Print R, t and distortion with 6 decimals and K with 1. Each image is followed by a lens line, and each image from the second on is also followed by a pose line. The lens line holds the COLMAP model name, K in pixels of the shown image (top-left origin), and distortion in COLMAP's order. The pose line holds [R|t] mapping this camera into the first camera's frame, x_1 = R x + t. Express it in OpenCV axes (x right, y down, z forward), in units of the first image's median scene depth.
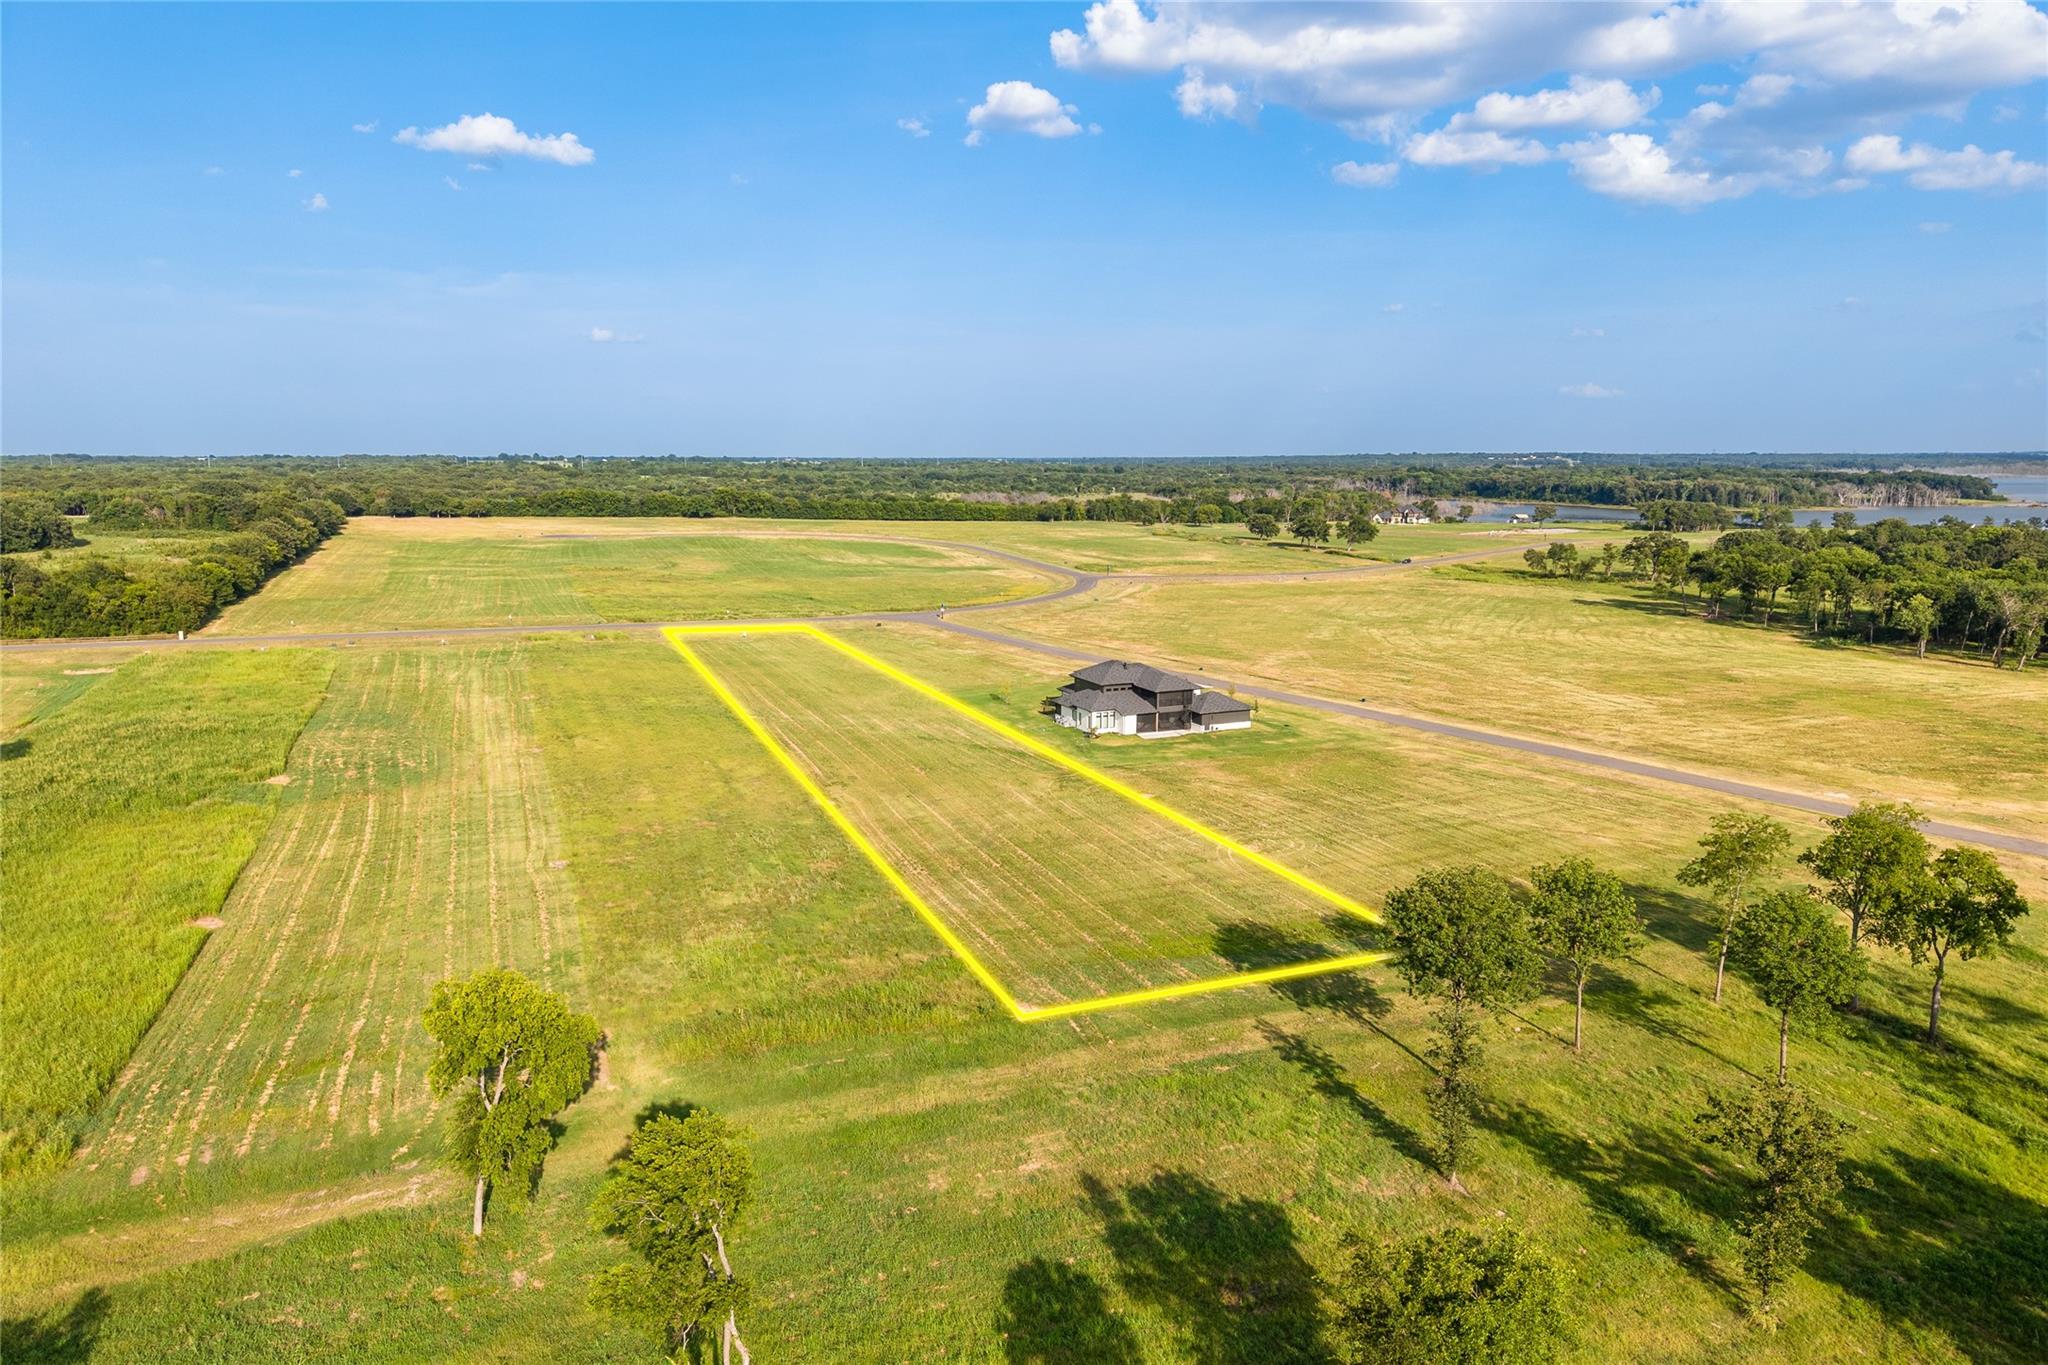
lens RADIAL K [[1346.6, 0, 1016.1], [0, 1346.6, 753.7], [0, 0, 1]] dist [0.049004, -0.072184]
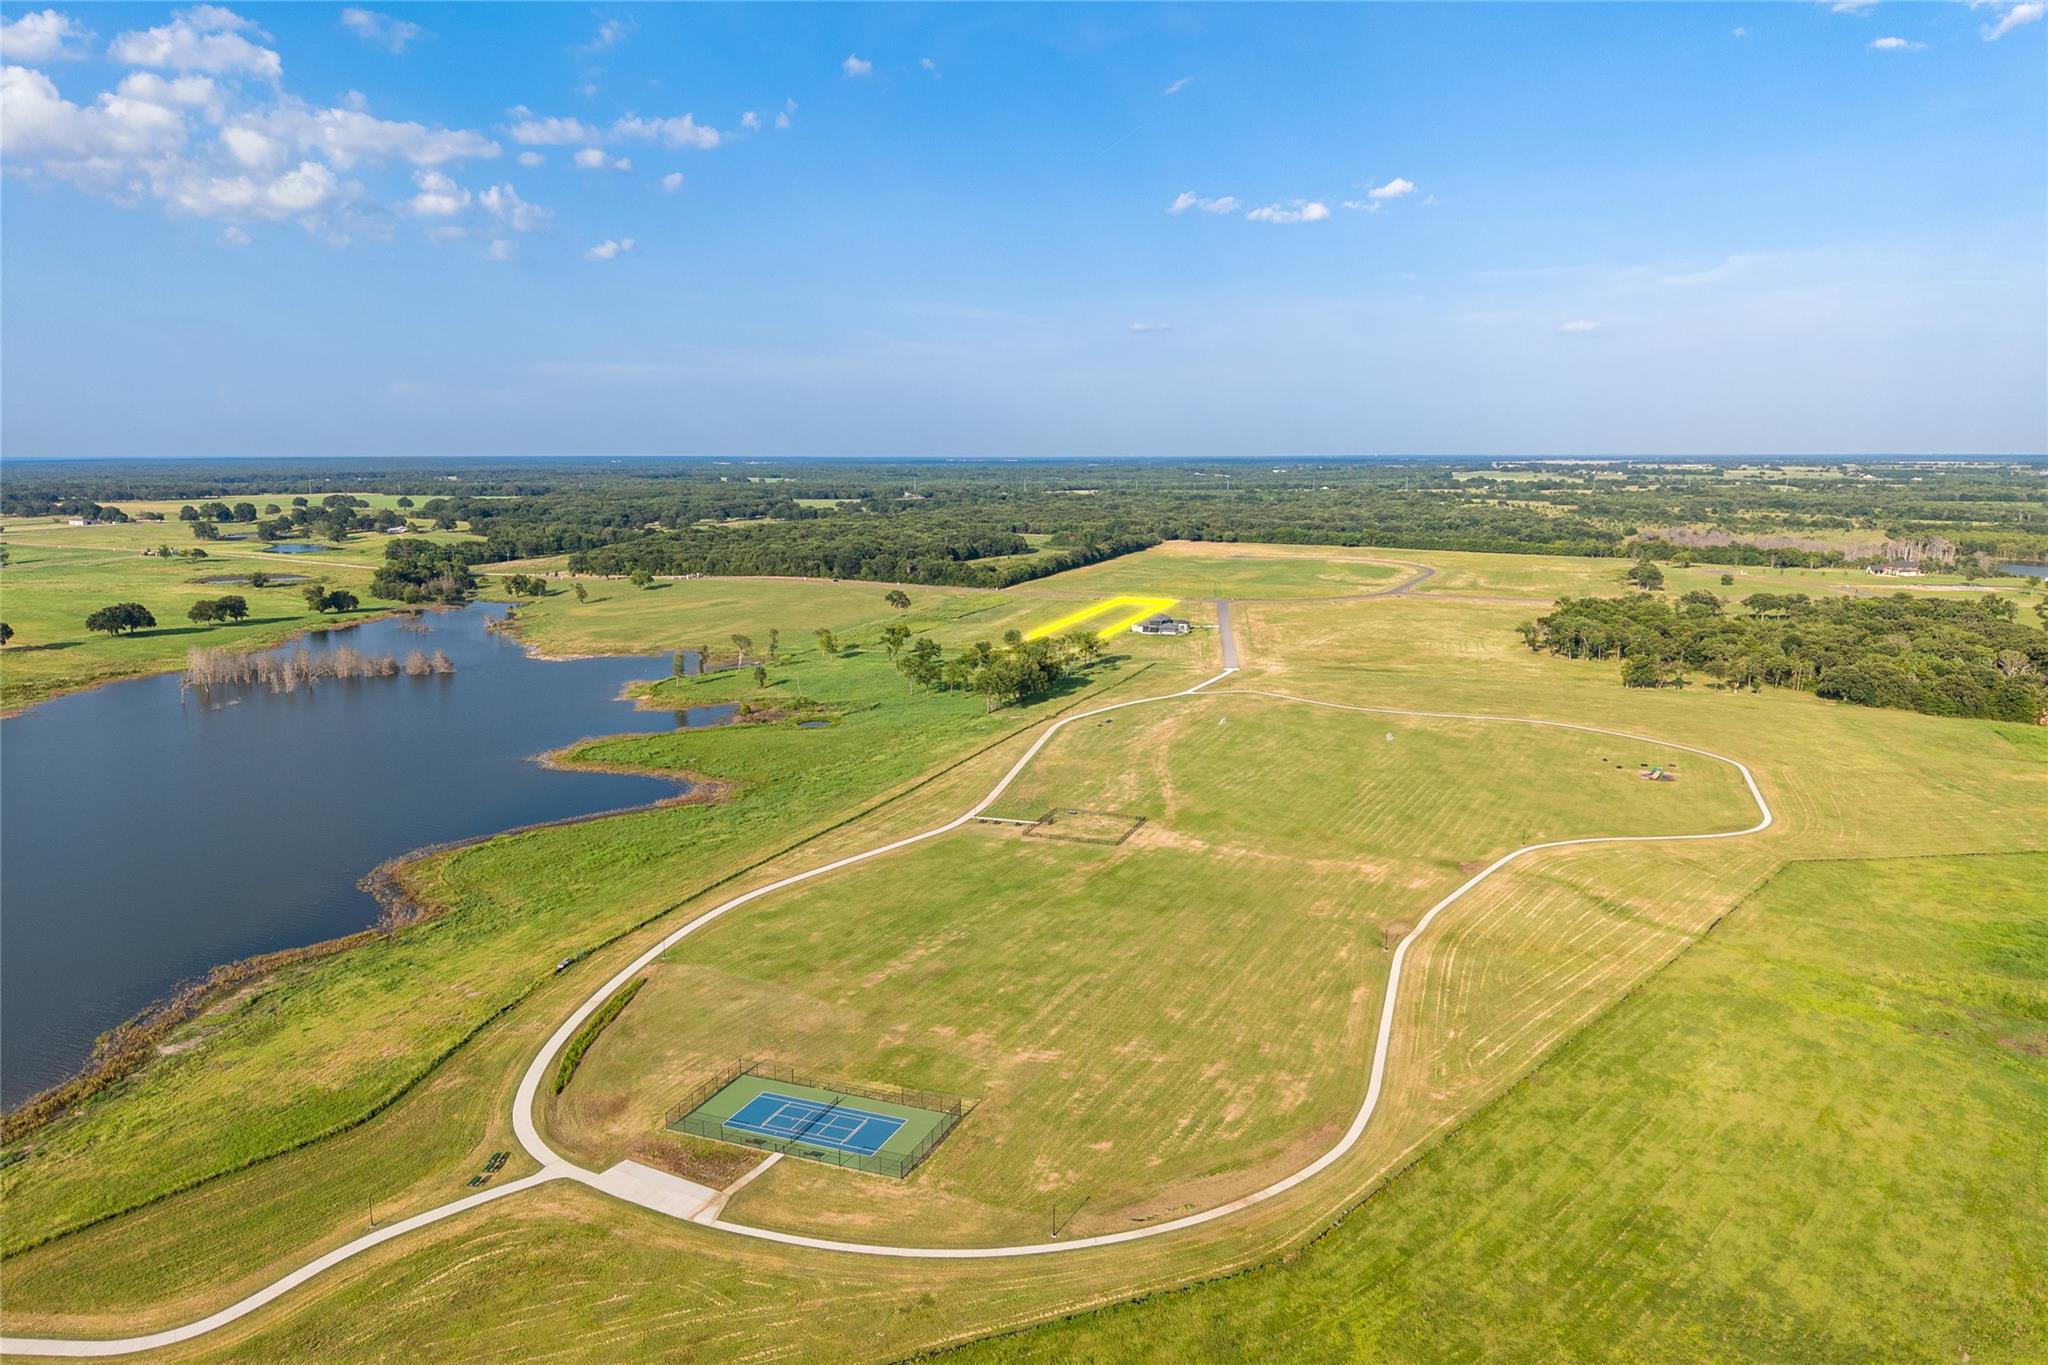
lens RADIAL K [[1366.0, 0, 1007.0], [0, 1366.0, 689.6], [0, 0, 1]] dist [0.047225, -0.070690]
pose [[0.716854, 0.117329, -0.687280, 1.419397], [-0.146347, 0.989101, 0.016210, 0.079540], [0.681691, 0.088961, 0.726212, -1.120304]]
